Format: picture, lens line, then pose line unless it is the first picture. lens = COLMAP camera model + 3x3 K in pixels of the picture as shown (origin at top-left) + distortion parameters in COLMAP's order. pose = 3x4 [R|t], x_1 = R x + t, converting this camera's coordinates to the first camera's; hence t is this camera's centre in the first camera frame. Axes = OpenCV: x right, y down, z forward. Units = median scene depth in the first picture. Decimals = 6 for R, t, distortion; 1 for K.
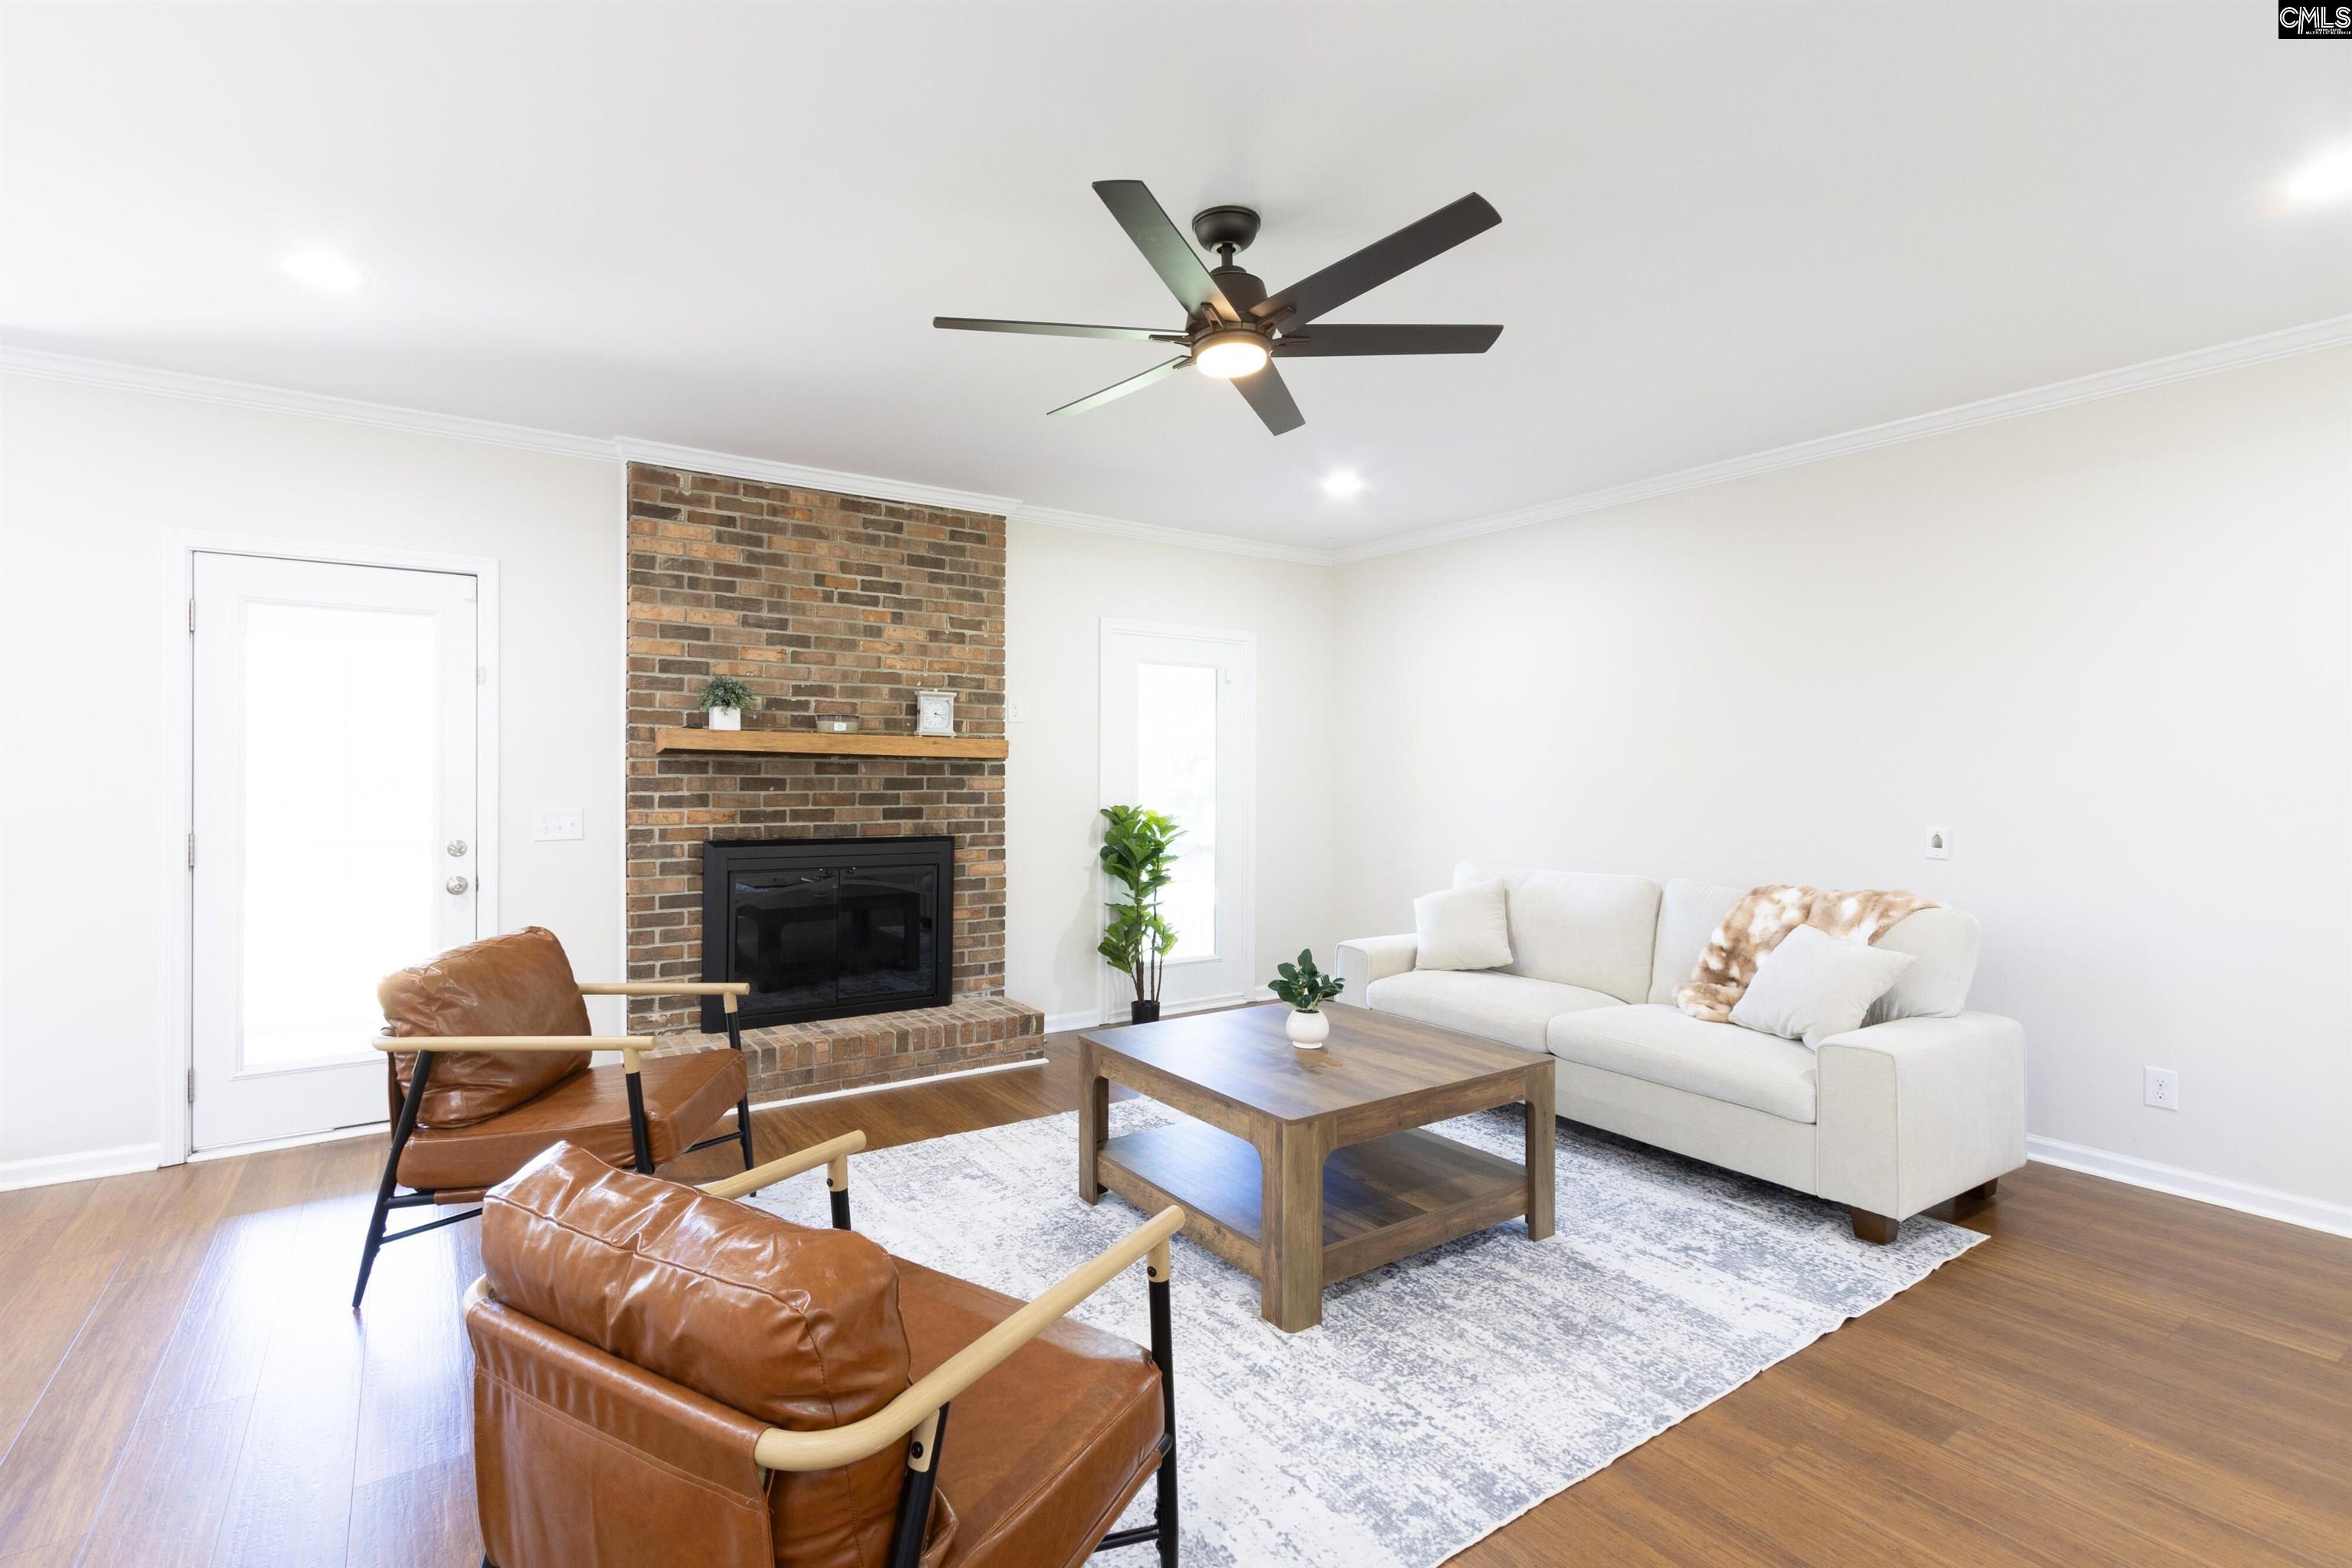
lens RADIAL K [[1093.9, 0, 1151.8], [0, 1093.9, 772.8], [0, 0, 1]] dist [0.001591, -0.000100]
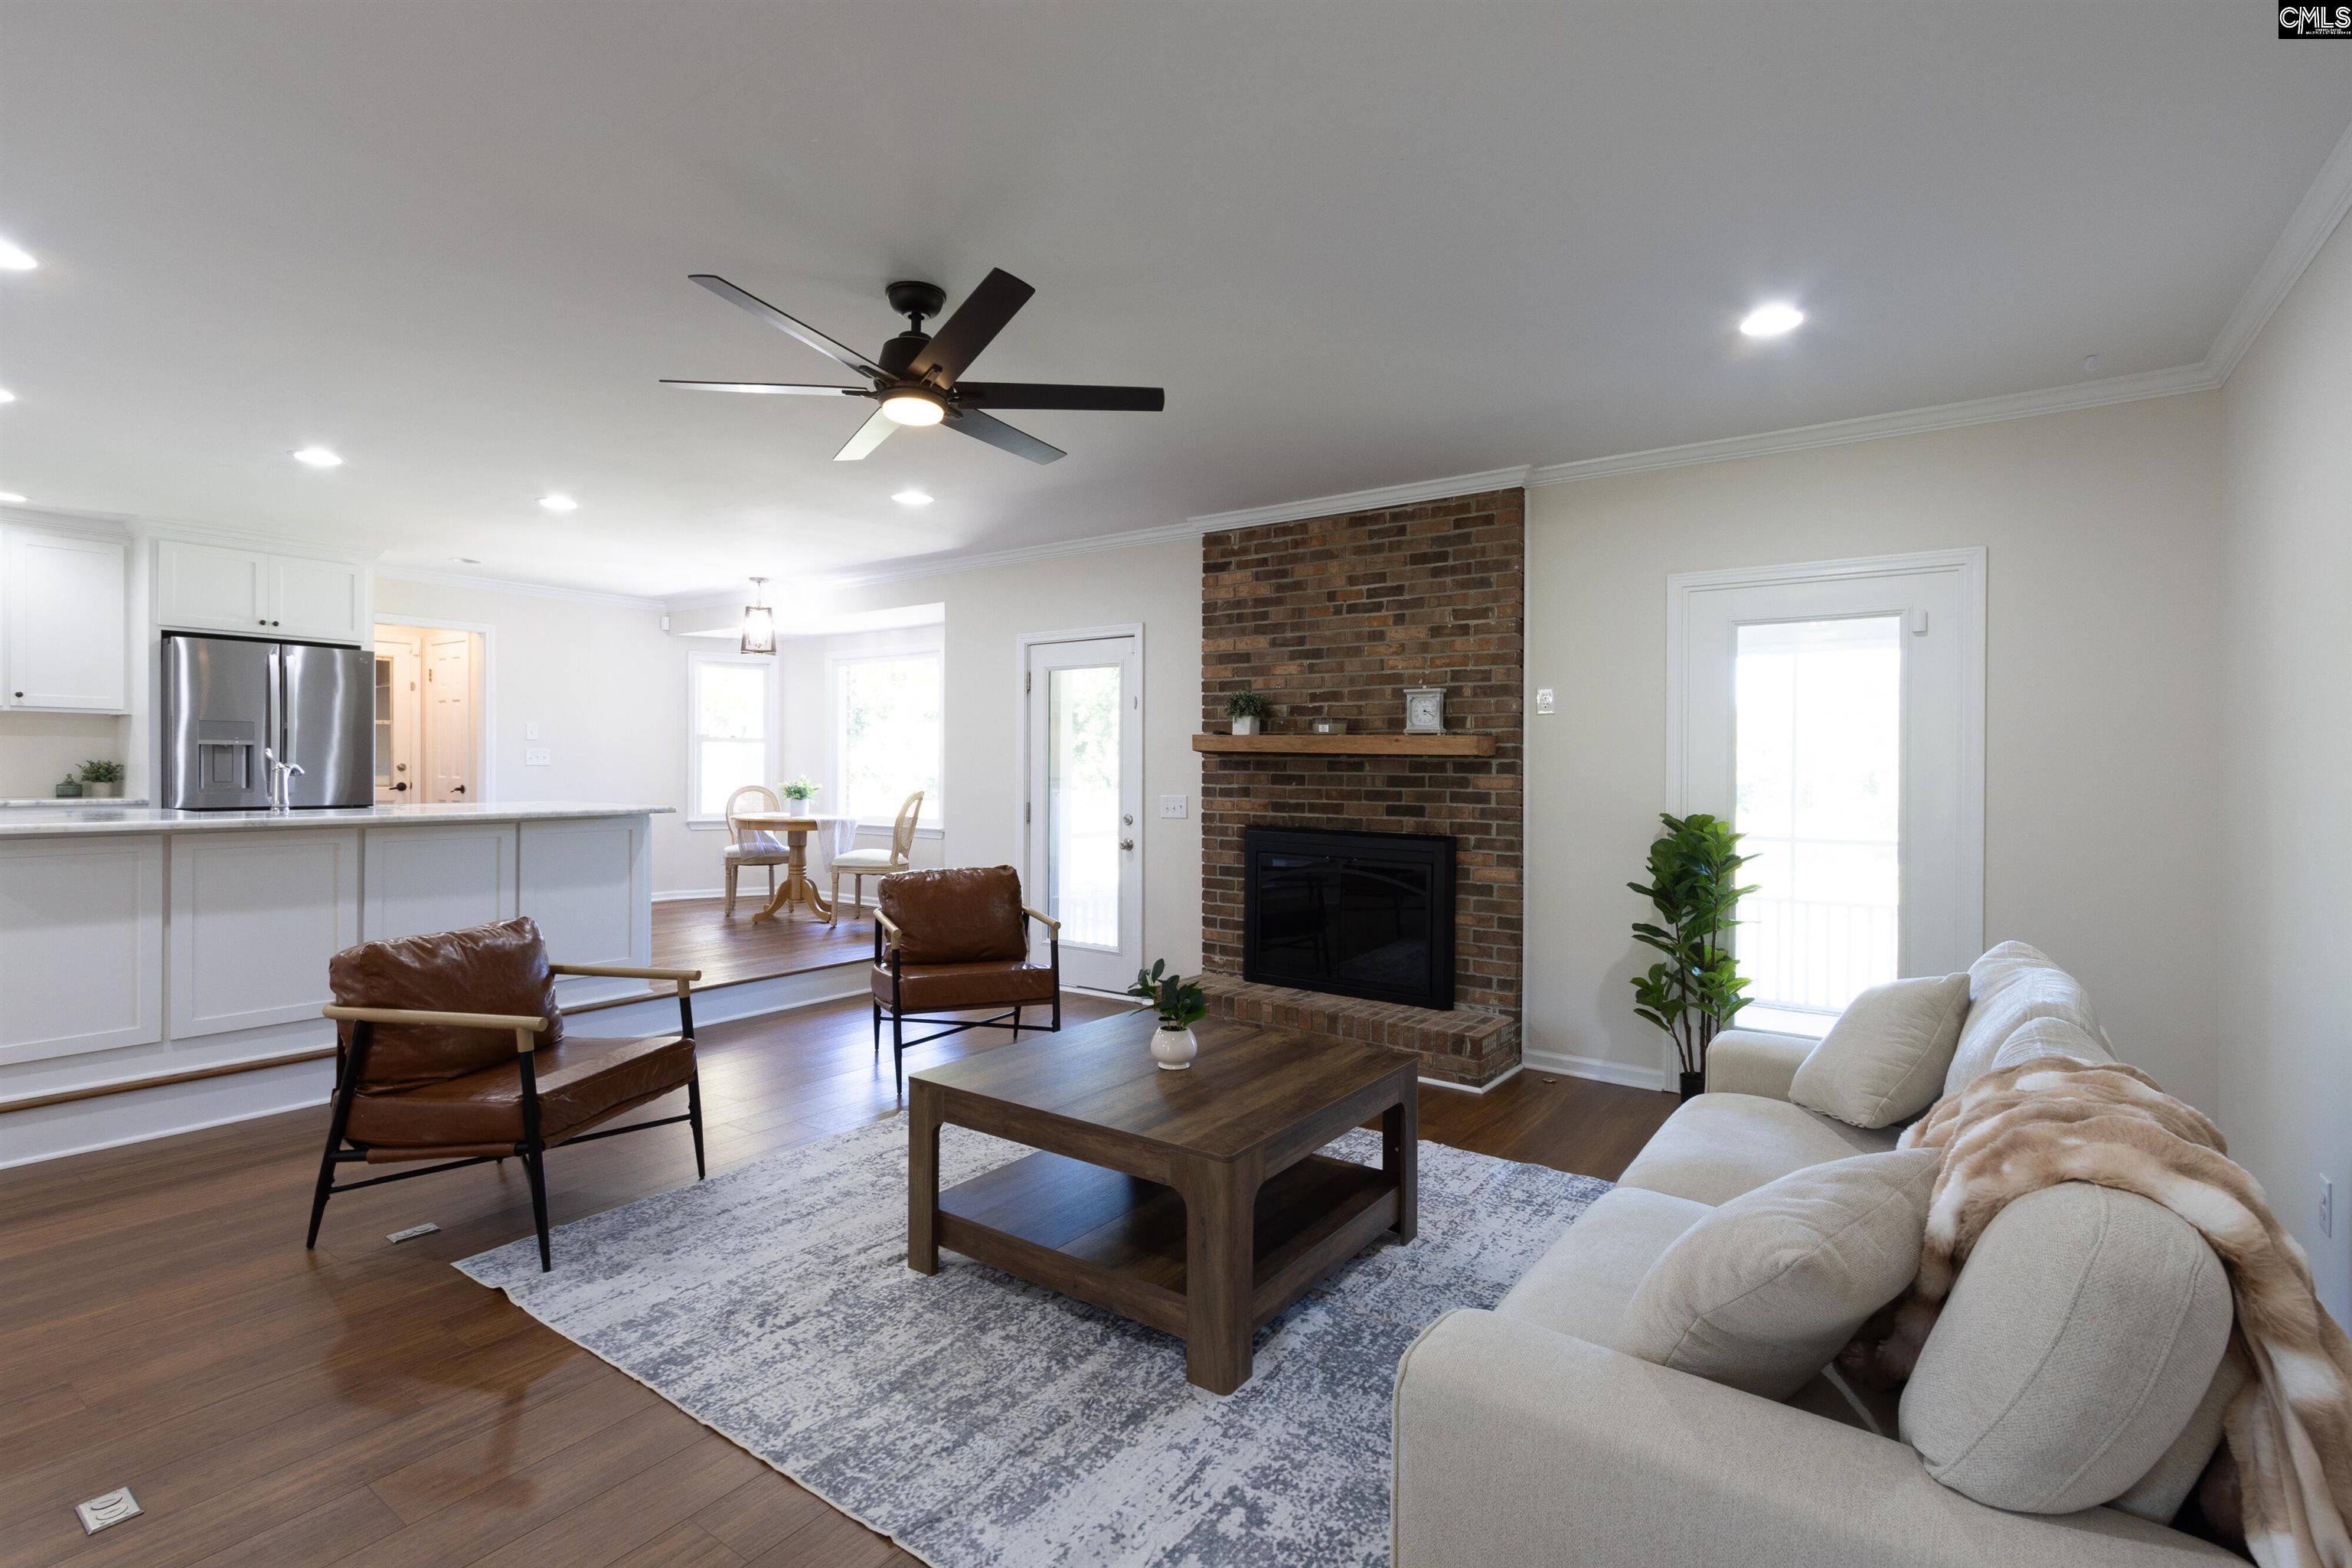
lens RADIAL K [[1093.9, 0, 1165.5], [0, 1093.9, 775.6], [0, 0, 1]] dist [0.001591, -0.000100]
pose [[0.340139, 0.006689, -0.940351, 0.686541], [-0.005889, 0.999970, 0.004983, 0.000895], [0.940357, 0.003843, 0.340168, 0.467593]]
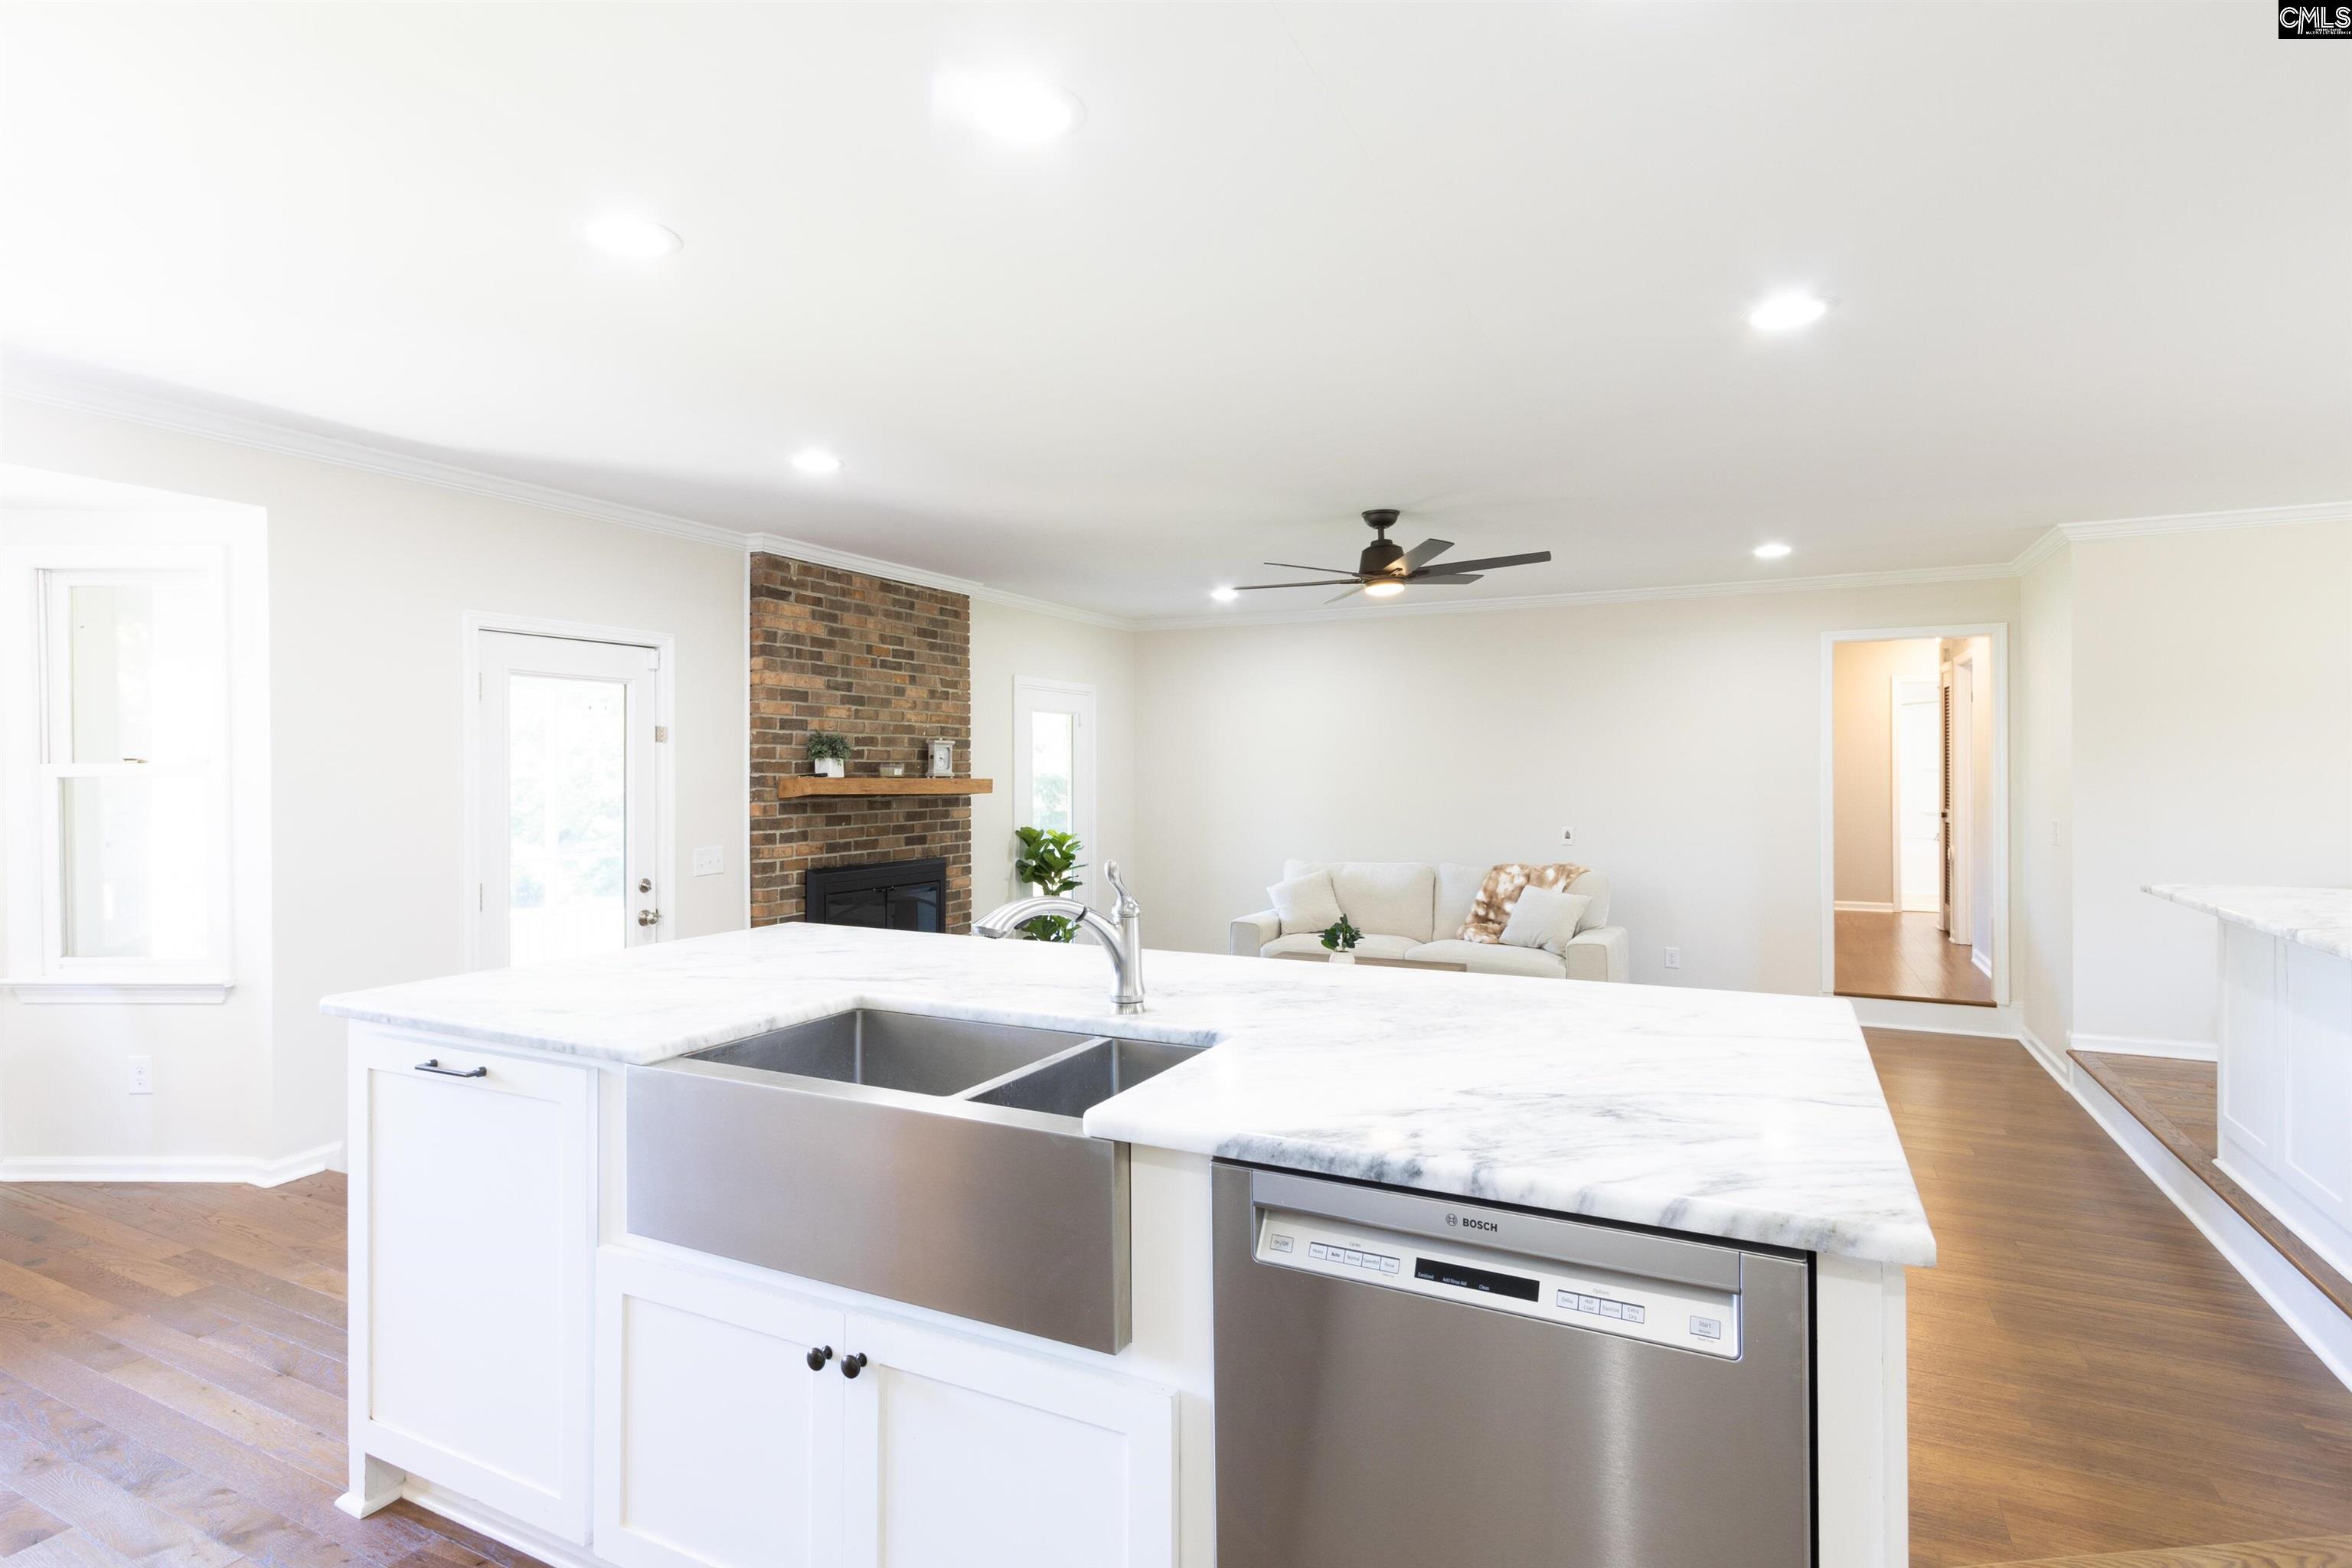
lens RADIAL K [[1203.3, 0, 1167.0], [0, 1203.3, 771.7], [0, 0, 1]] dist [0.004214, 0.000195]
pose [[0.872857, -0.008647, 0.487899, -0.669212], [0.008327, 0.999961, 0.002824, -0.042737], [-0.487905, 0.001598, 0.872895, -0.320692]]
